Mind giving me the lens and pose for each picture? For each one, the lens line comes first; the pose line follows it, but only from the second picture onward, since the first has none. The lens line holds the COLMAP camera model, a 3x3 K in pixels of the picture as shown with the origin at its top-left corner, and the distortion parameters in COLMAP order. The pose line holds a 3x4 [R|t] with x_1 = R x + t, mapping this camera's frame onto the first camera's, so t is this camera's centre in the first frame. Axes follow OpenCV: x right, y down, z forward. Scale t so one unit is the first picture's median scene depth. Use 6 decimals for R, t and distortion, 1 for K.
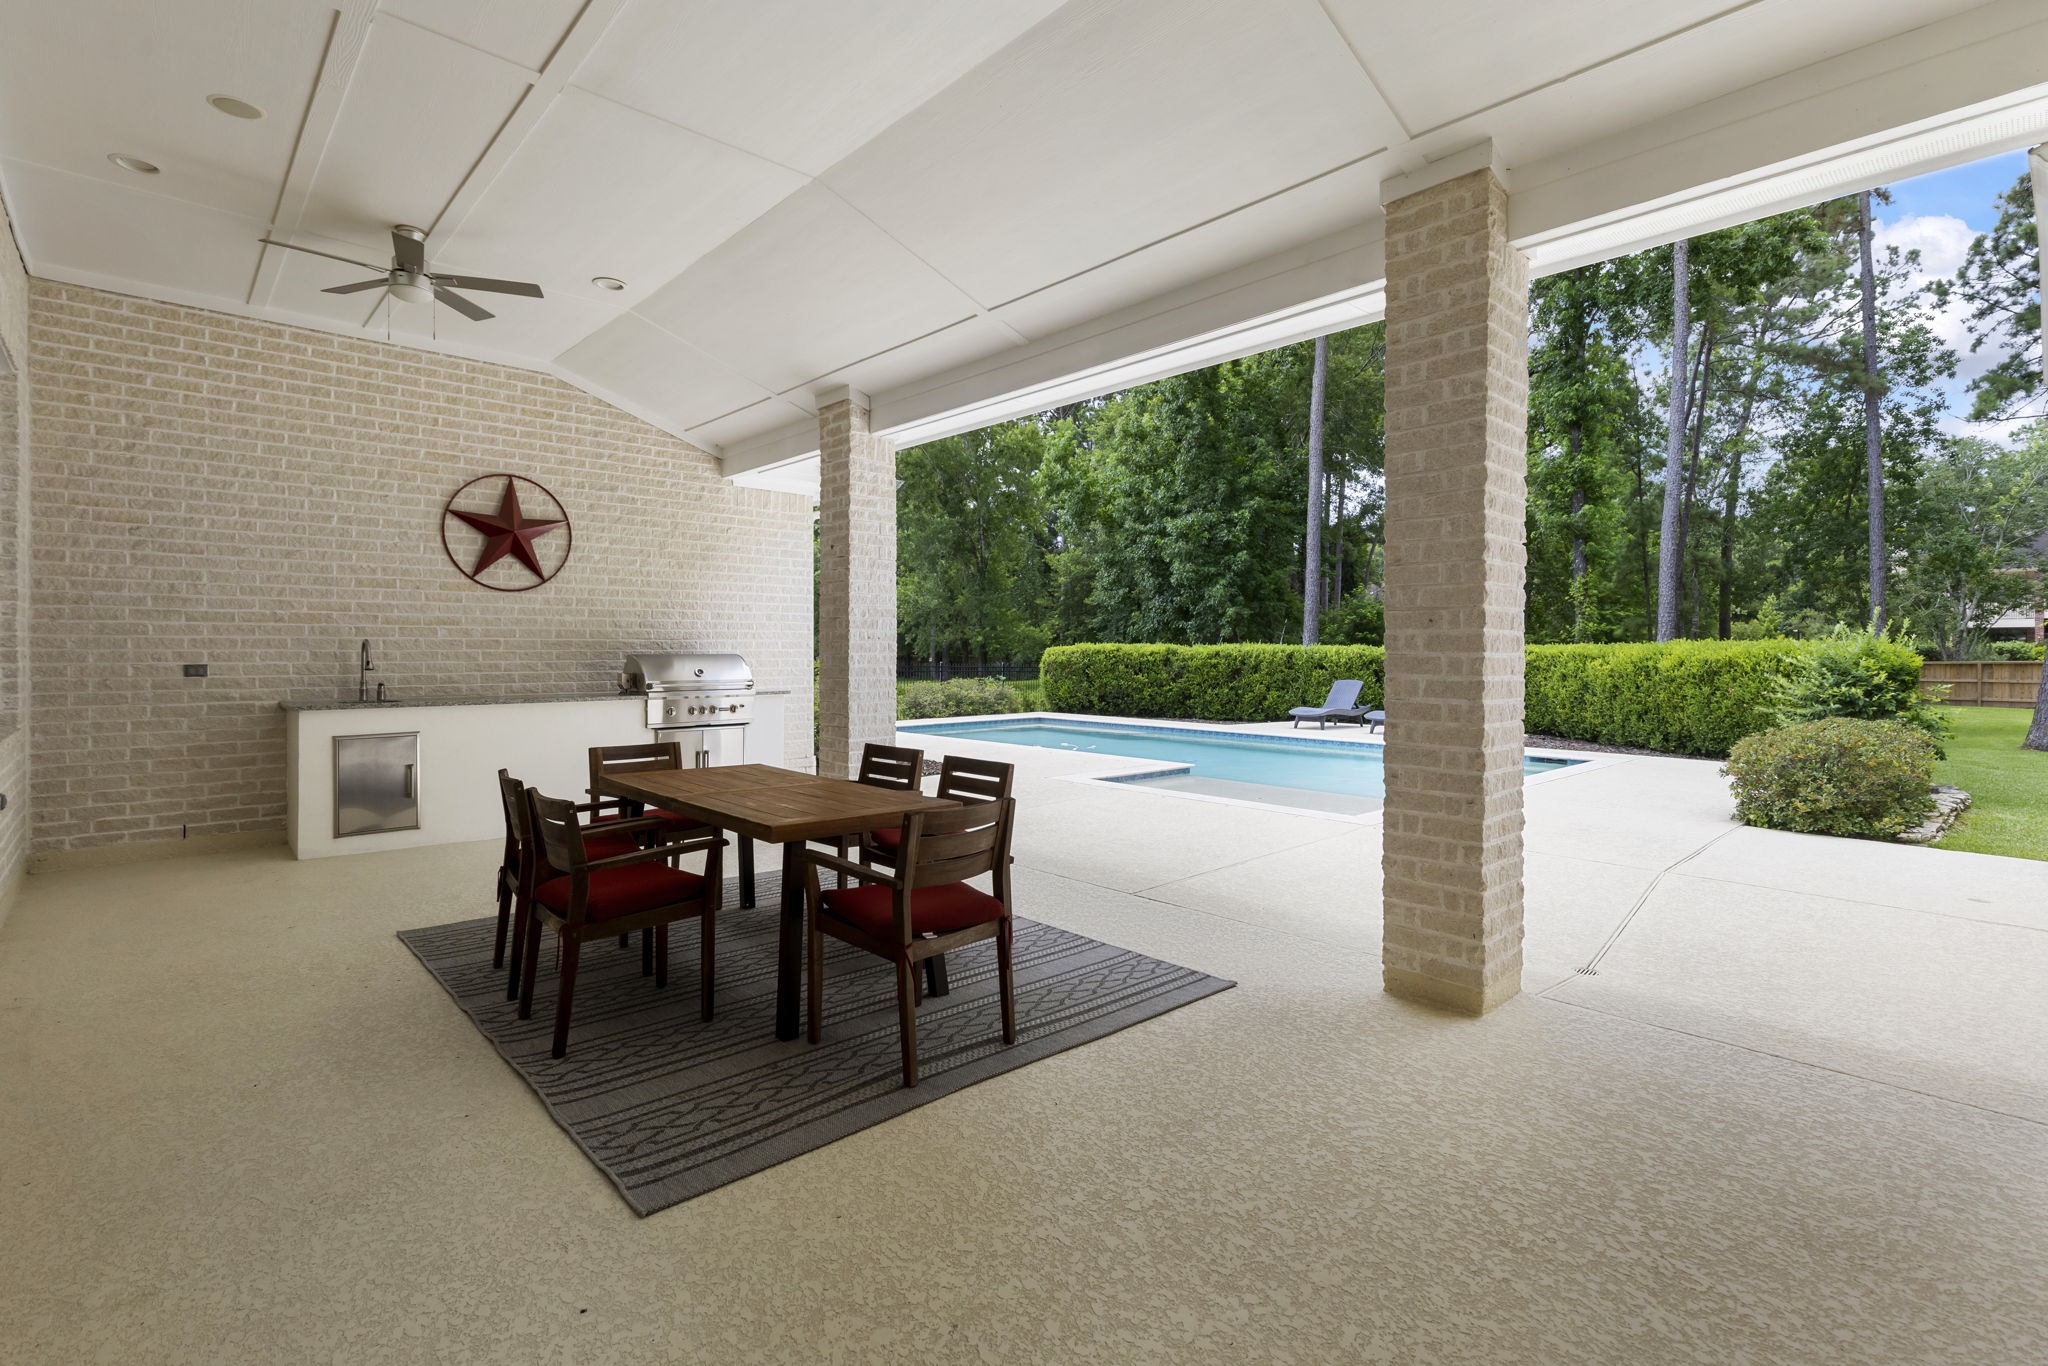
lens RADIAL K [[941.6, 0, 1038.9], [0, 941.6, 655.1], [0, 0, 1]] dist [0.004618, 0.000501]
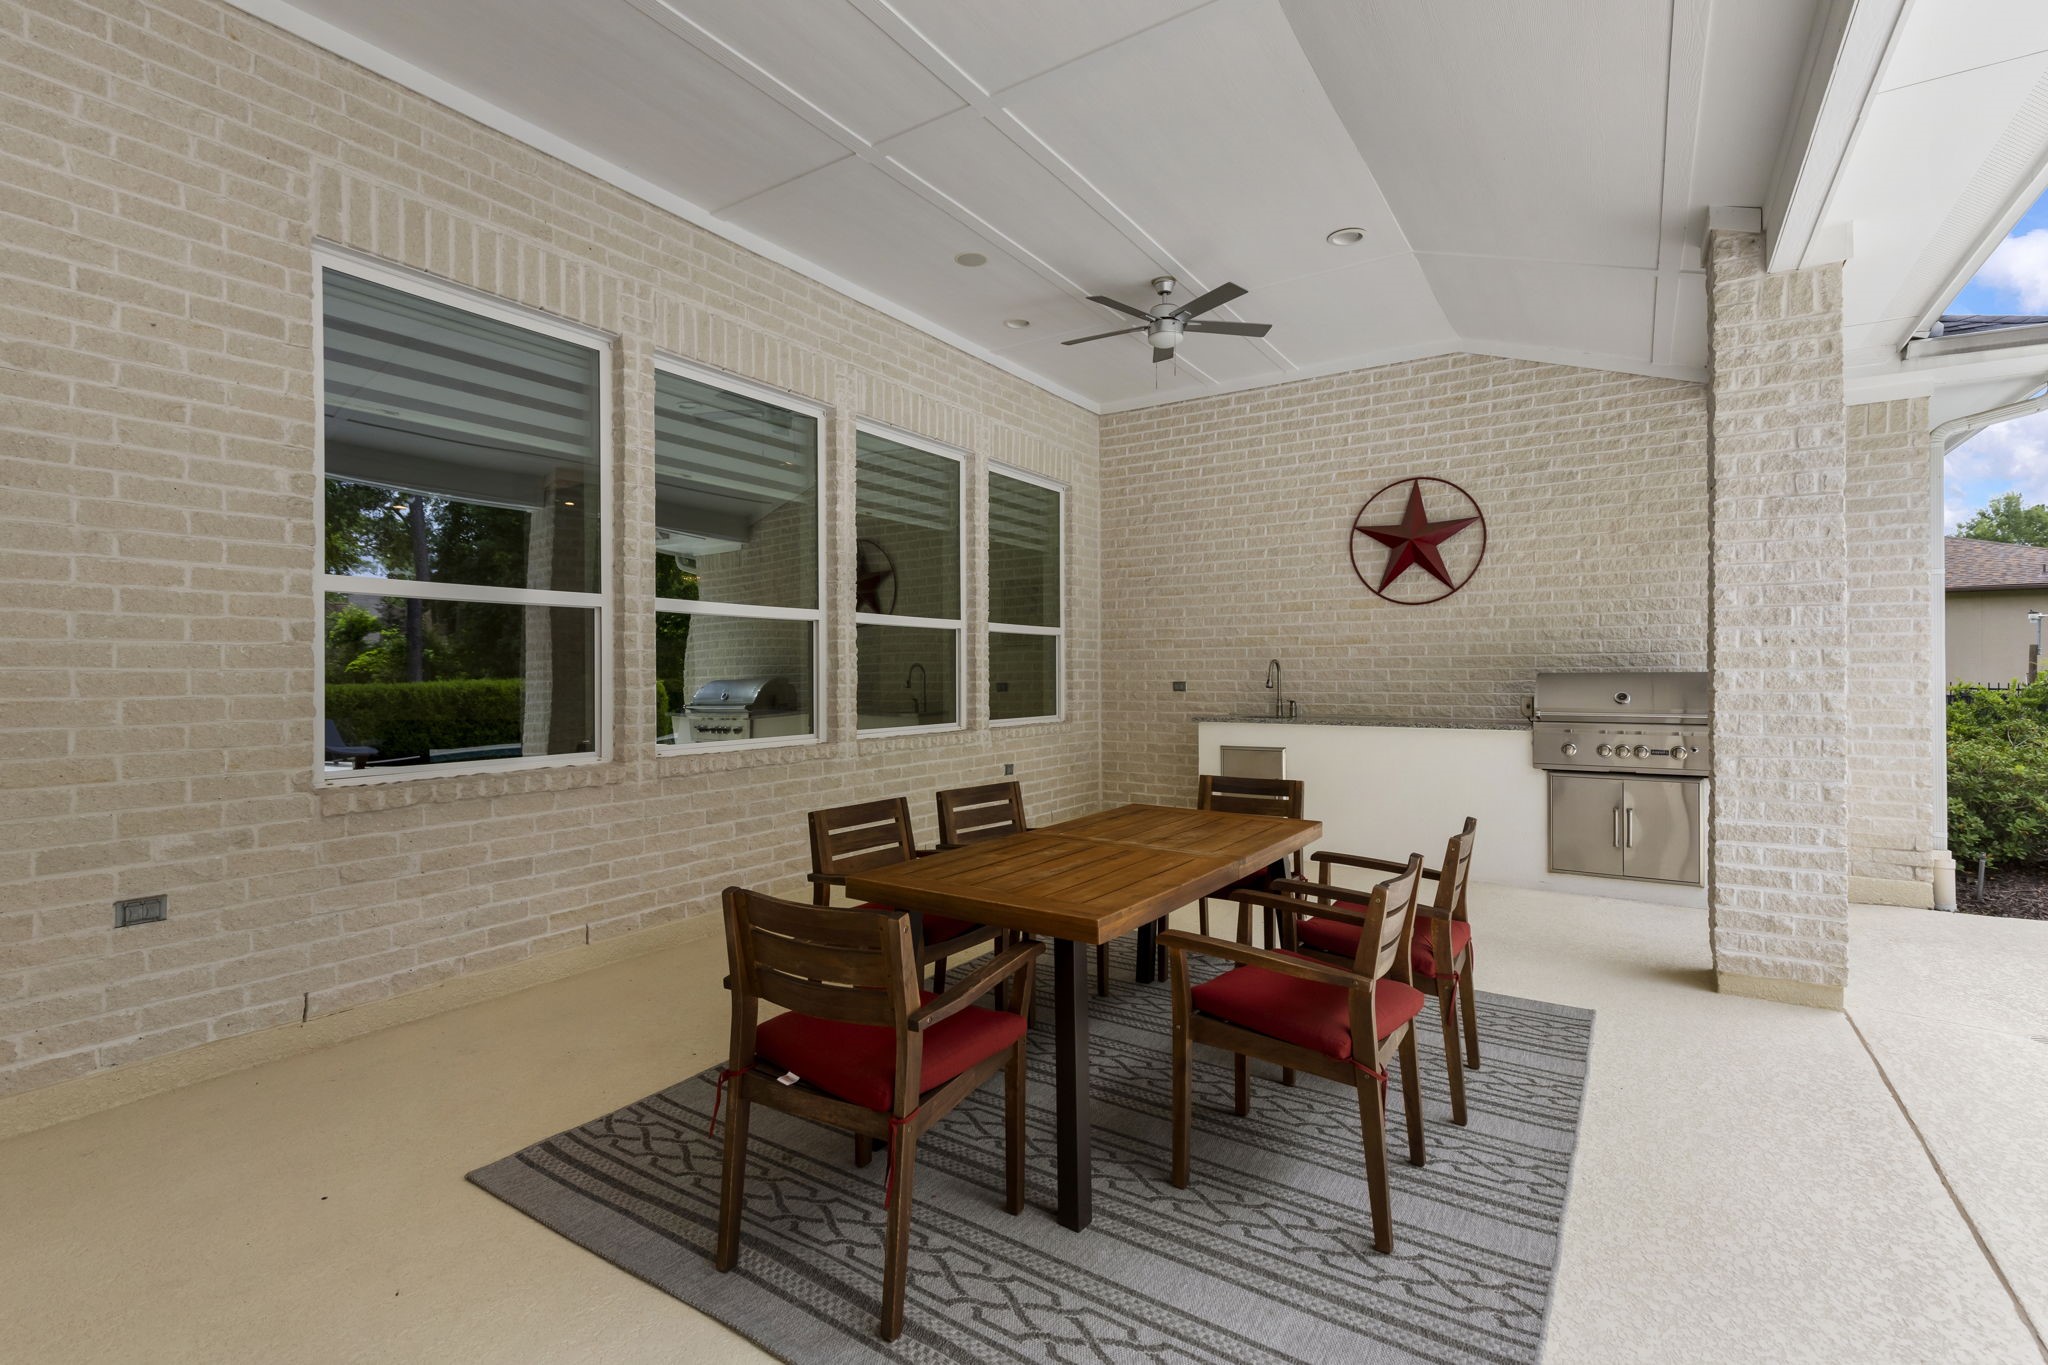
lens RADIAL K [[941.6, 0, 1022.8], [0, 941.6, 675.1], [0, 0, 1]] dist [0.004618, 0.000501]
pose [[0.228414, -0.000629, -0.973564, 0.252902], [0.000523, 1.000000, -0.000524, 0.001307], [0.973564, -0.000390, 0.228414, 0.431009]]
